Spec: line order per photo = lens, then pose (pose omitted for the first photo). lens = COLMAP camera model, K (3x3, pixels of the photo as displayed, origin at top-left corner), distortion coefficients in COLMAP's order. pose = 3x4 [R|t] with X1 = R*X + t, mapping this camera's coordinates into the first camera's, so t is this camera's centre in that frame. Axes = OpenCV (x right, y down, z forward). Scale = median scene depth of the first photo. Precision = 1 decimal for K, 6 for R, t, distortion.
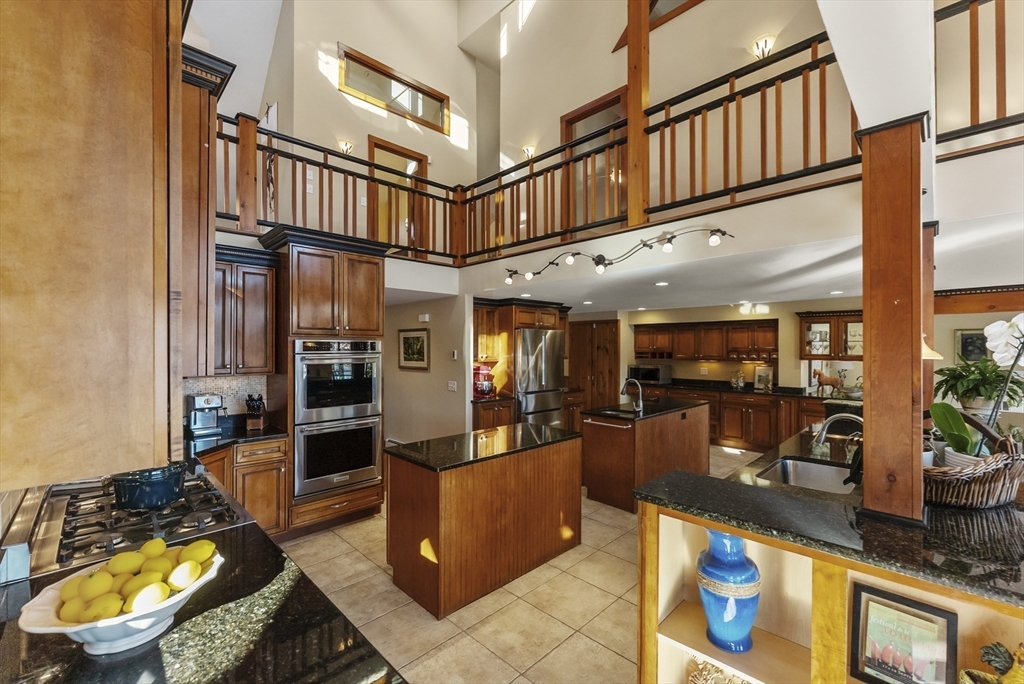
lens RADIAL K [[419.4, 0, 508.4], [0, 419.4, 345.0], [0, 0, 1]] dist [0.000001, 0.000196]
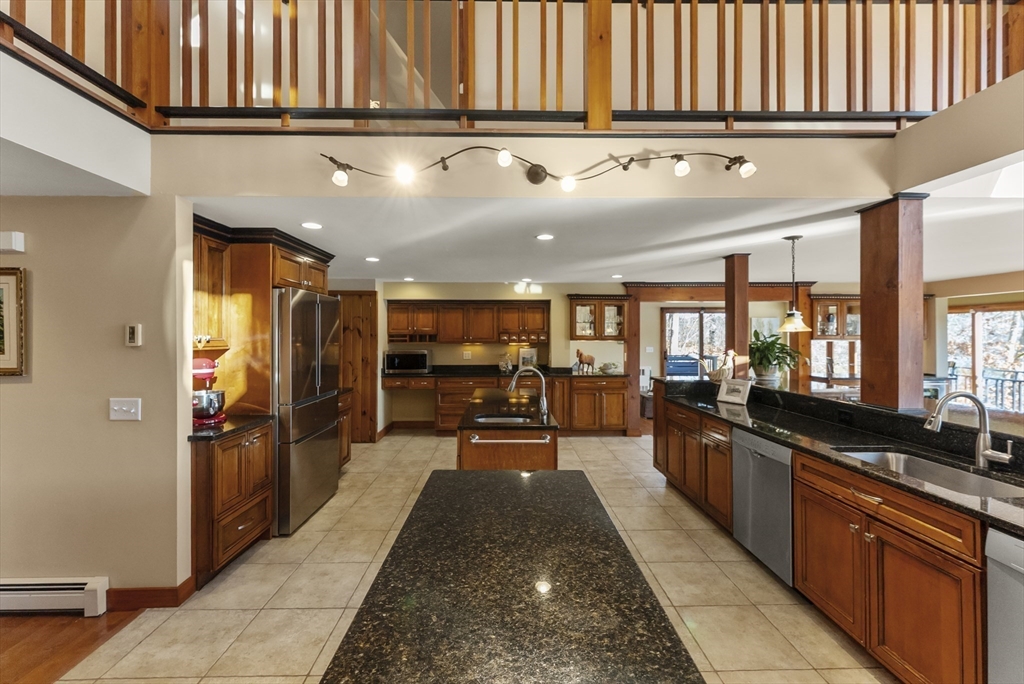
lens RADIAL K [[423.4, 0, 511.9], [0, 423.4, 335.2], [0, 0, 1]] dist [-0.000028, -0.000111]
pose [[0.685278, -0.000857, 0.728281, -0.155731], [-0.003558, 0.999983, 0.004525, 0.017811], [-0.728273, -0.005692, 0.685264, 0.374800]]
